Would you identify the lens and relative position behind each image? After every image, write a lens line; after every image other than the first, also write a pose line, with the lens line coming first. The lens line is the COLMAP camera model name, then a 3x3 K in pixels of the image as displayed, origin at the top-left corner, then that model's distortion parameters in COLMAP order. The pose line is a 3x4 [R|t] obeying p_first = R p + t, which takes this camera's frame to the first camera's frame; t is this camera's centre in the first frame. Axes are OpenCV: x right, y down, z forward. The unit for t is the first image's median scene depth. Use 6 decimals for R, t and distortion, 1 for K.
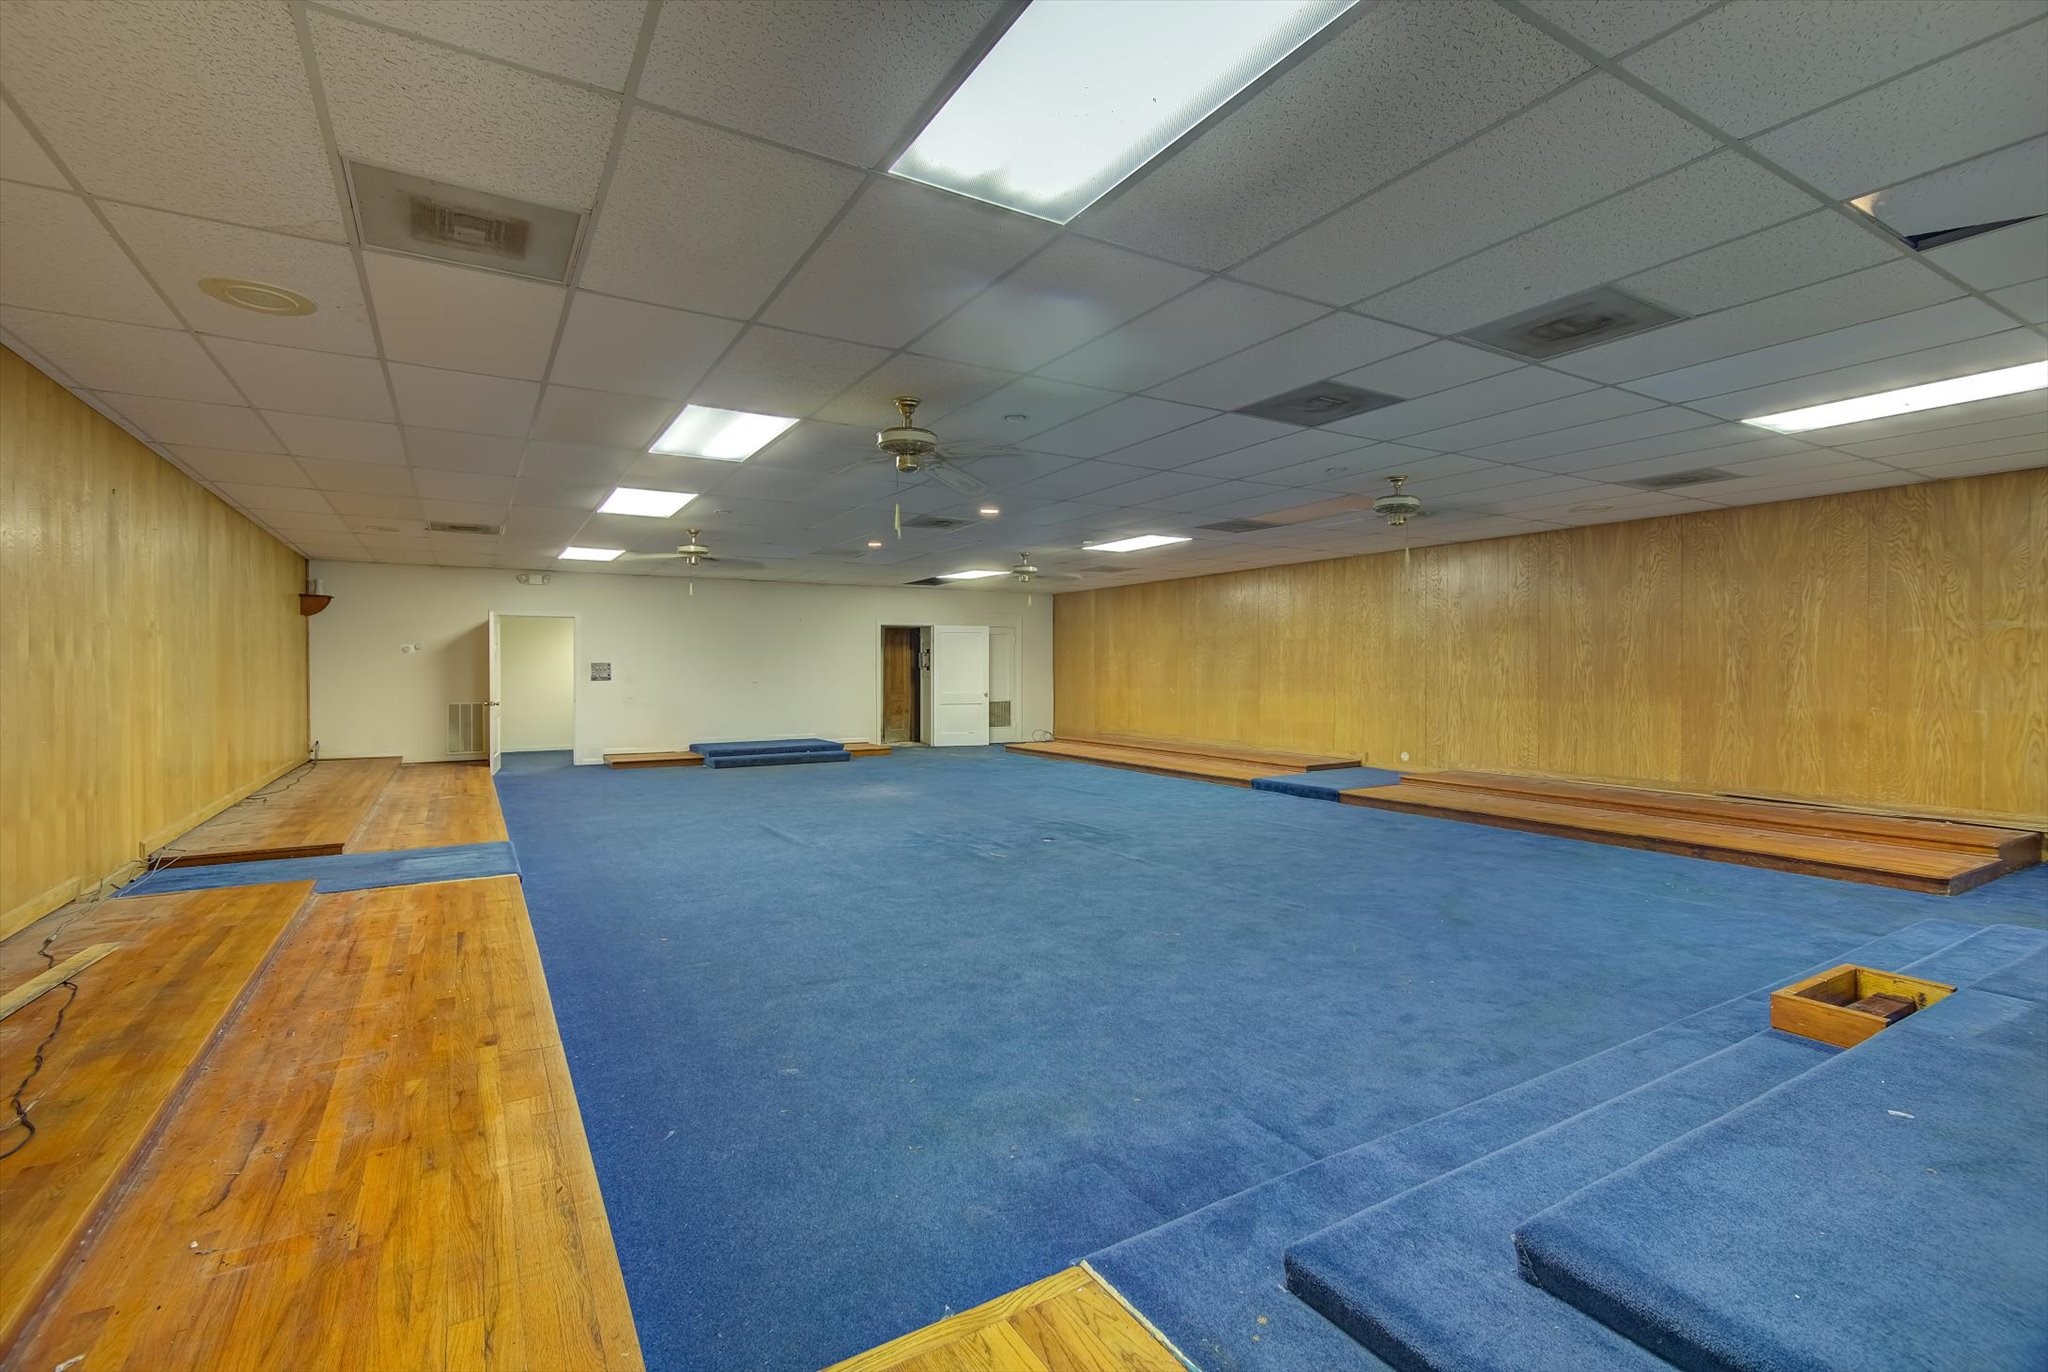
lens RADIAL K [[953.5, 0, 1034.0], [0, 953.5, 680.4], [0, 0, 1]] dist [-0.002615, -0.000226]
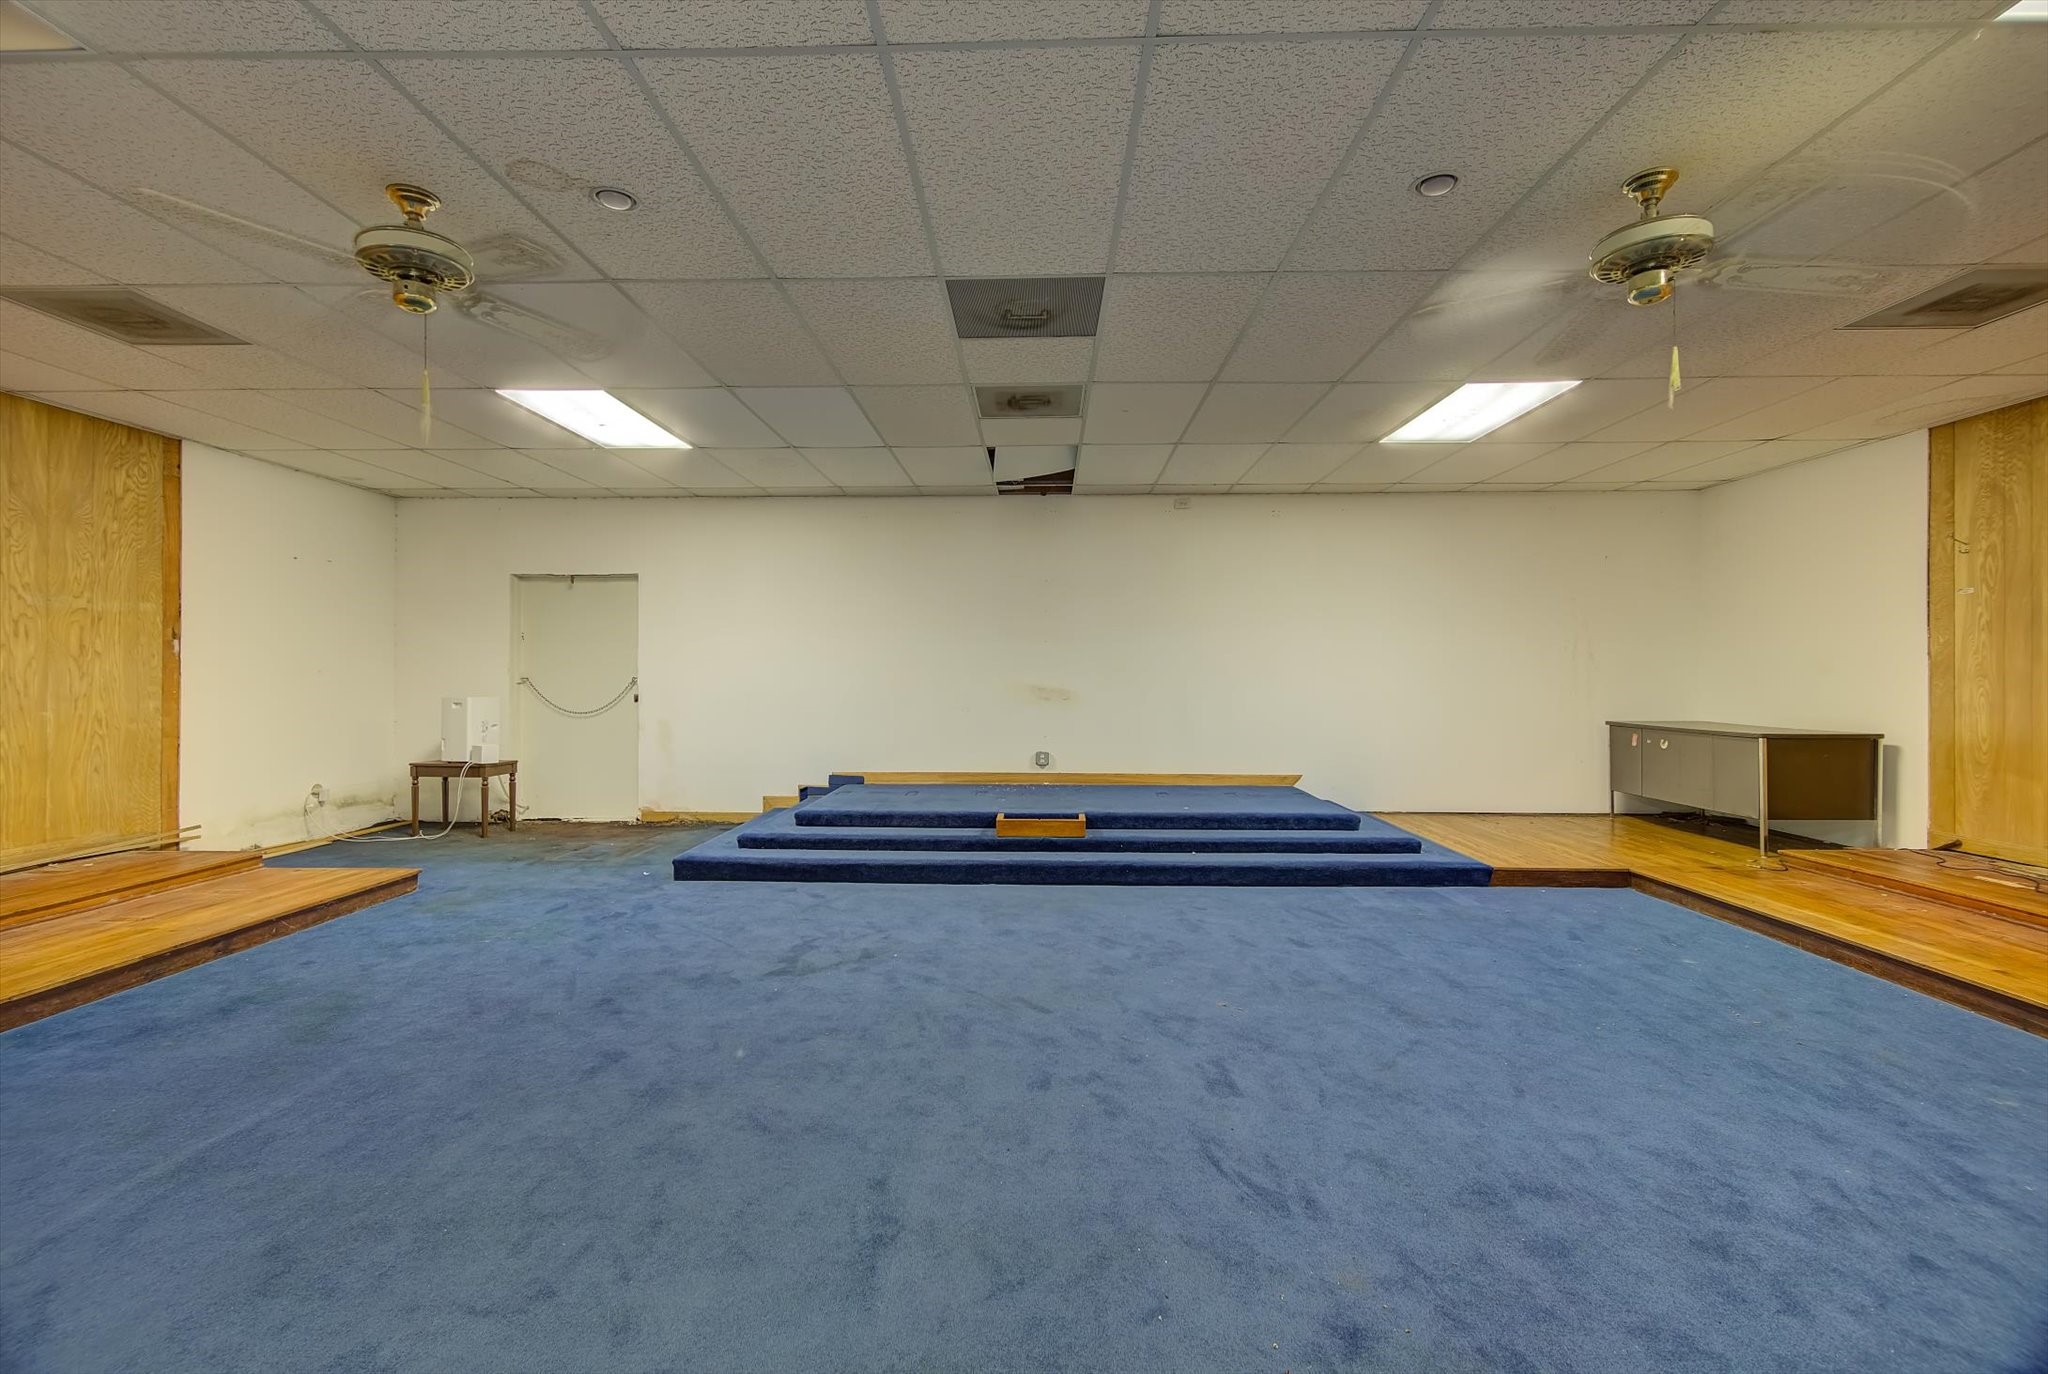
lens RADIAL K [[953.5, 0, 1033.7], [0, 953.5, 677.3], [0, 0, 1]] dist [-0.002615, -0.000226]
pose [[-0.857663, 0.000280, 0.514213, -0.078548], [0.007525, 0.999900, 0.012006, 0.000319], [-0.514158, 0.014167, -0.857579, 1.252916]]
